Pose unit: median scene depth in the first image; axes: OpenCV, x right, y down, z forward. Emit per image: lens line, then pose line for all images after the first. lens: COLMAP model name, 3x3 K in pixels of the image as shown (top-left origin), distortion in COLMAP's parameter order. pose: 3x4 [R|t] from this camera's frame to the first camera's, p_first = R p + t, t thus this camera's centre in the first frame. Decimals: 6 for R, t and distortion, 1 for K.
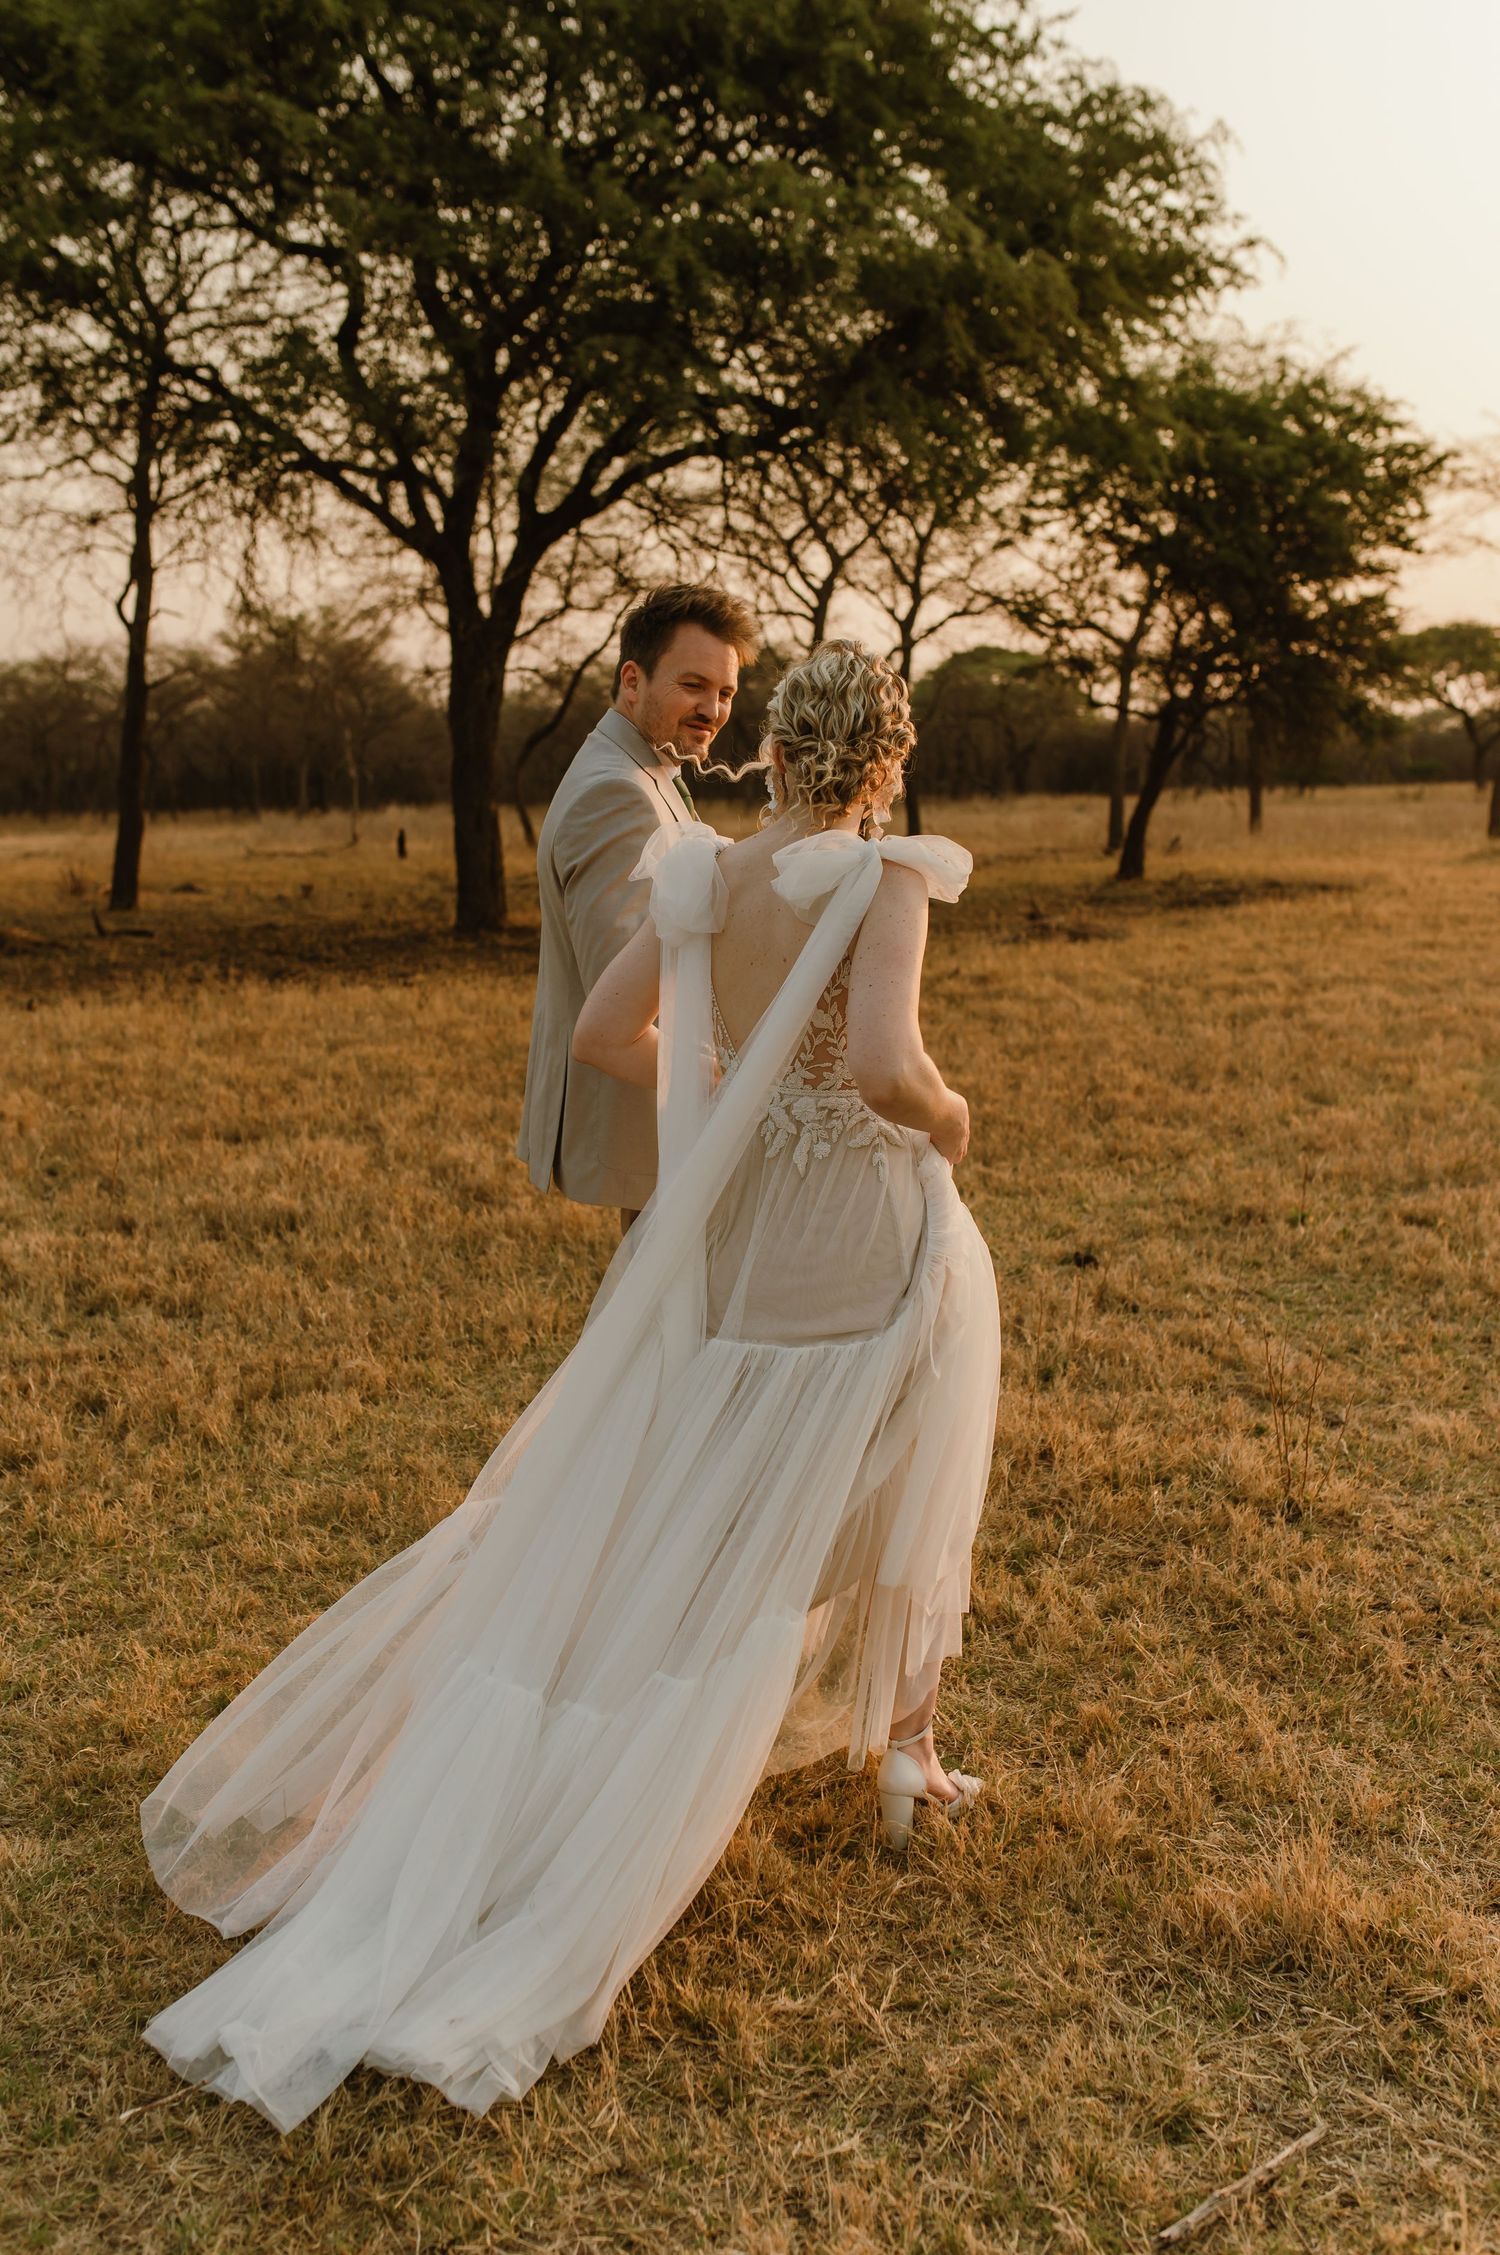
lens RADIAL K [[2264.8, 0, 753.2], [0, 2264.8, 1131.9], [0, 0, 1]] dist [-0.012638, 0.133455]
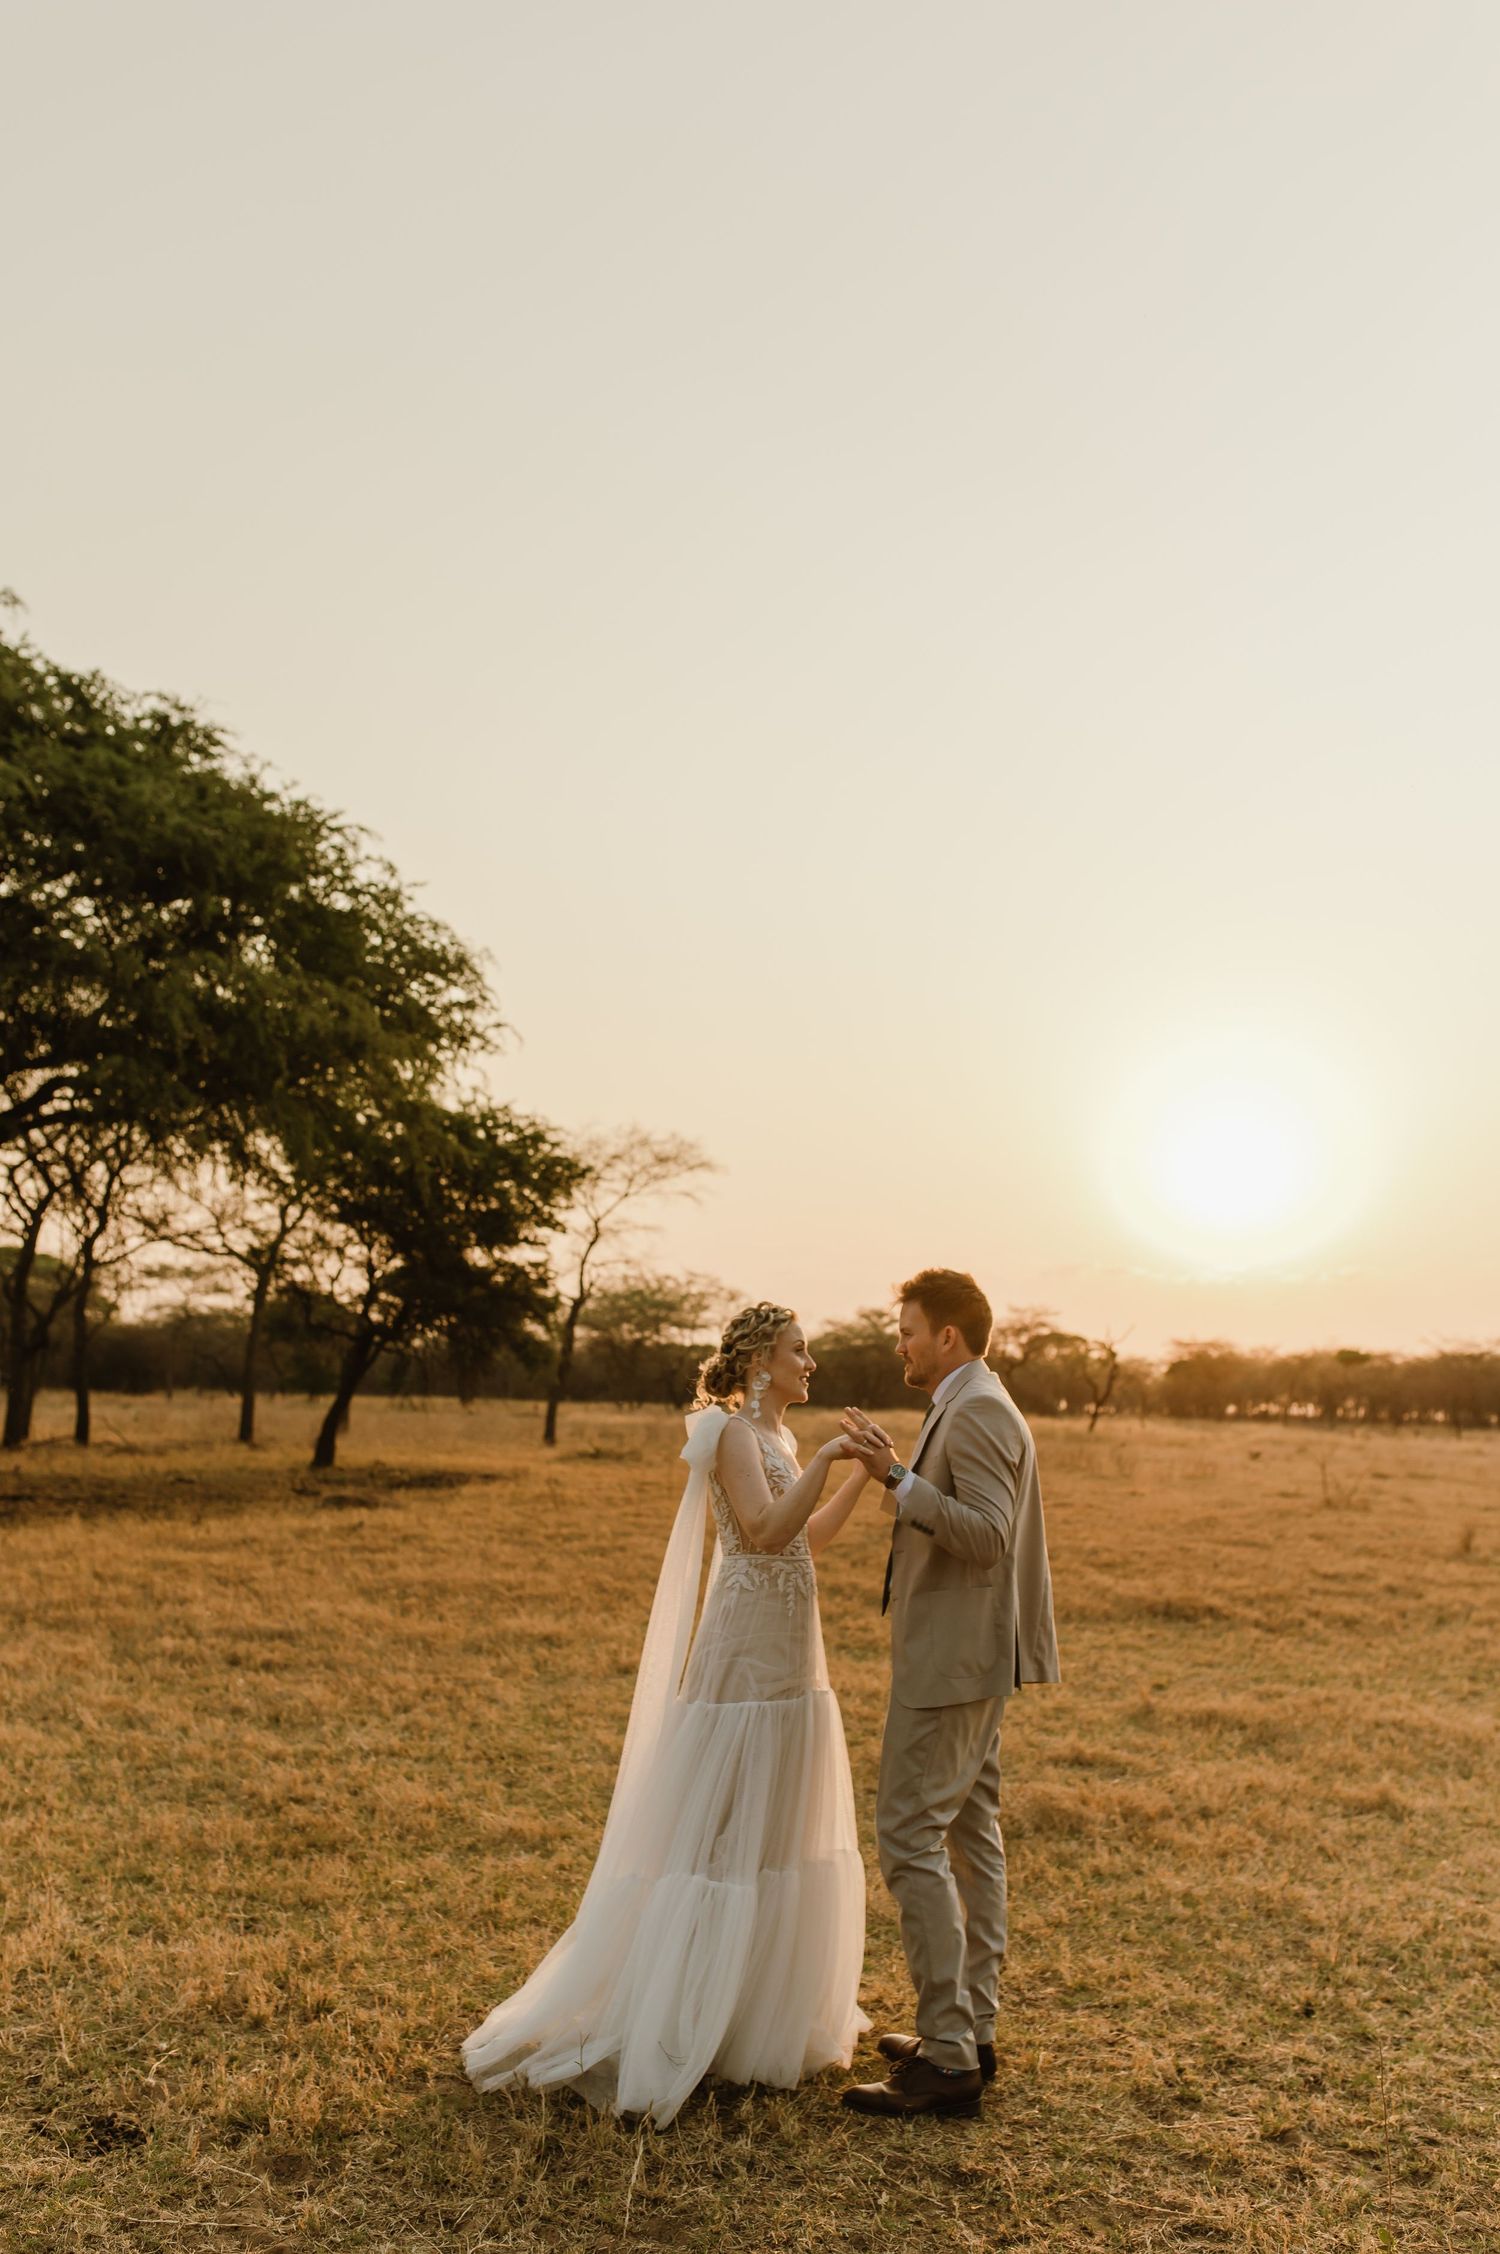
lens RADIAL K [[2145.7, 0, 750.0], [0, 2145.7, 1127.0], [0, 0, 1]] dist [0.001333, 0.112630]
pose [[0.894098, 0.101381, 0.436246, -0.179849], [0.020309, 0.963864, -0.265620, 0.030443], [-0.447410, 0.246350, 0.859730, -0.184161]]
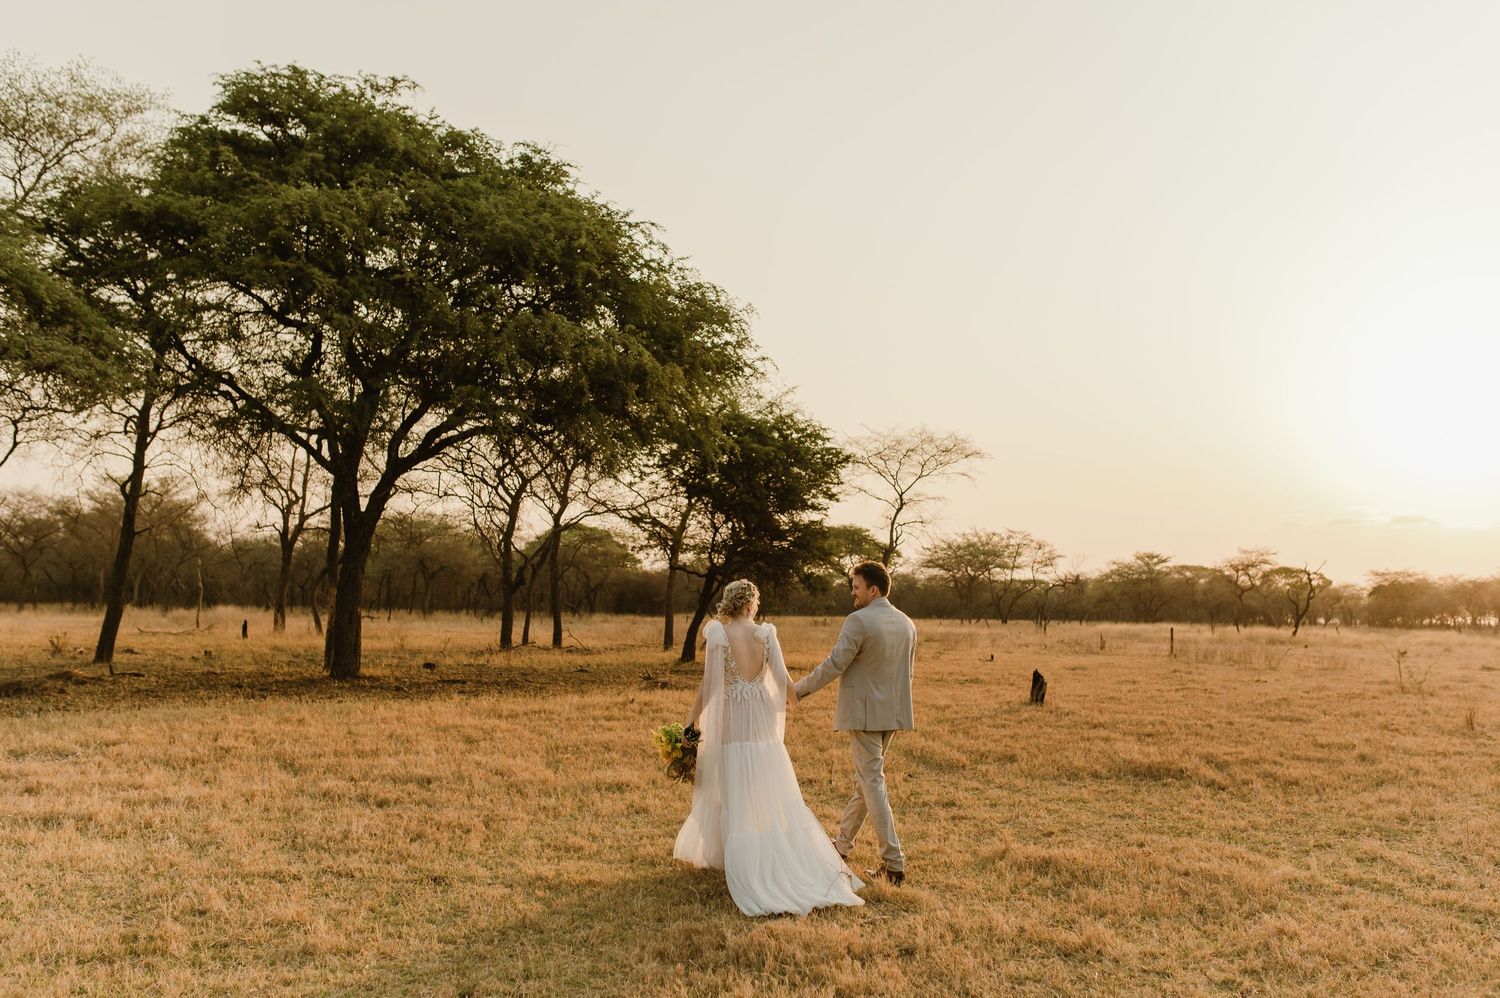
lens RADIAL K [[1427.9, 0, 752.7], [0, 1427.9, 511.5], [0, 0, 1]] dist [0.001333, 0.112630]
pose [[0.971419, 0.054334, 0.231069, -0.067010], [-0.002844, 0.976045, -0.217552, 0.025938], [-0.237354, 0.210676, 0.948303, -0.166528]]
